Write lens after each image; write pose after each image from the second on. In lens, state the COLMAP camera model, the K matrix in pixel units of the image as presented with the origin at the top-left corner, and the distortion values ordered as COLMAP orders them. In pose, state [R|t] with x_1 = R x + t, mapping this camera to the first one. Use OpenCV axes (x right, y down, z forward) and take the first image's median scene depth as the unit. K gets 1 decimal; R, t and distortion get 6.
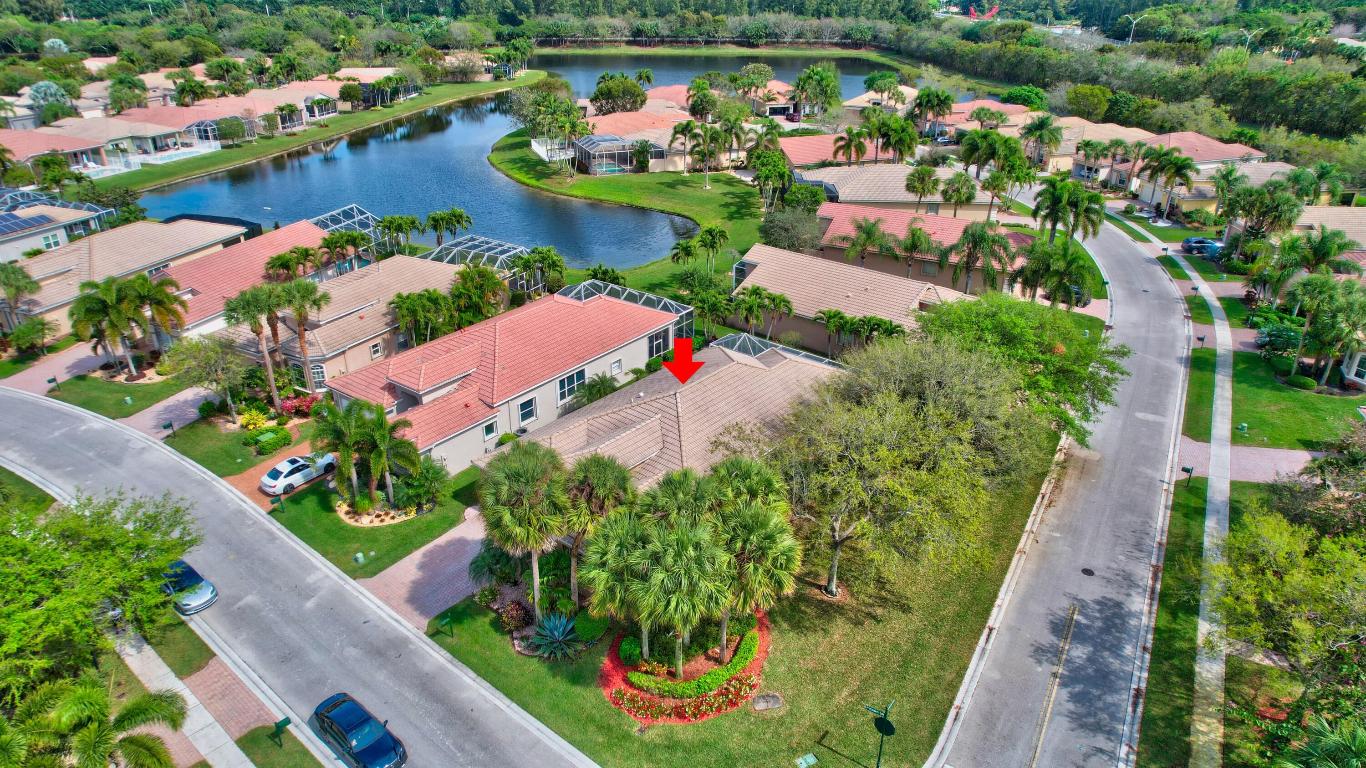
lens RADIAL K [[866.7, 0, 683.0], [0, 866.7, 384.0], [0, 0, 1]] dist [-0.084326, 0.080548]
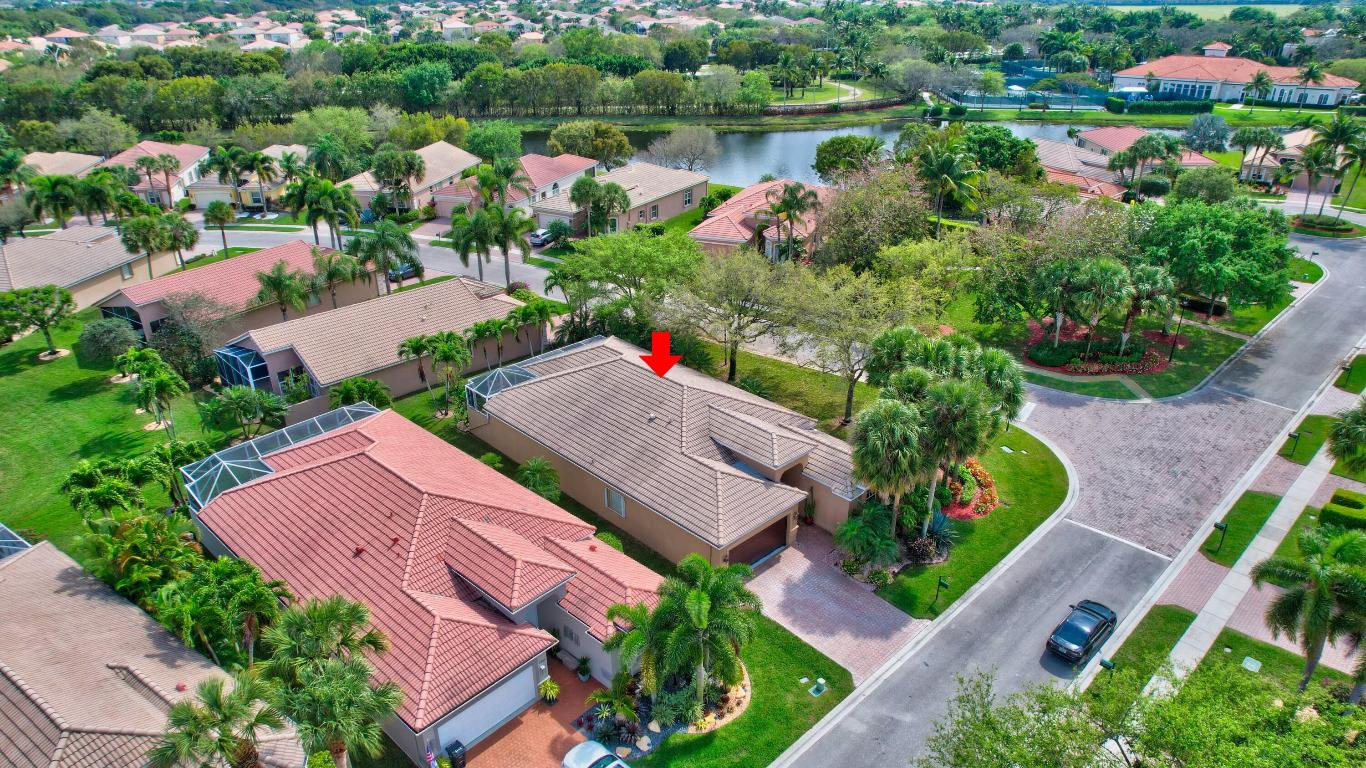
lens RADIAL K [[866.7, 0, 683.0], [0, 866.7, 384.0], [0, 0, 1]] dist [-0.084326, 0.080548]
pose [[0.105674, -0.427559, 0.897790, -0.338074], [0.434769, 0.831845, 0.344979, -0.126741], [-0.894320, 0.353876, 0.273794, 0.265964]]
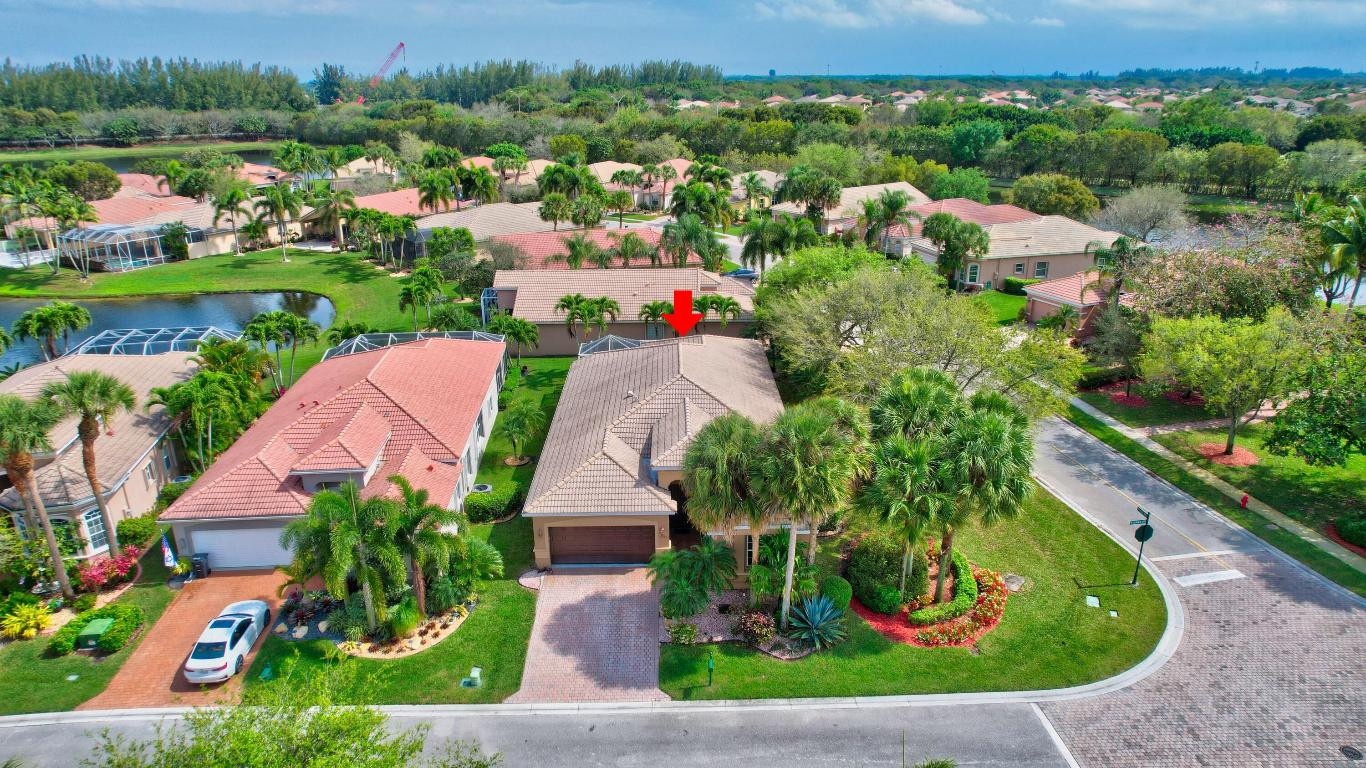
lens RADIAL K [[866.7, 0, 683.0], [0, 866.7, 384.0], [0, 0, 1]] dist [-0.084326, 0.080548]
pose [[0.755536, -0.228835, 0.613840, -0.209399], [0.291484, 0.956573, -0.002165, 0.008019], [-0.586687, 0.180560, 0.789428, 0.102796]]
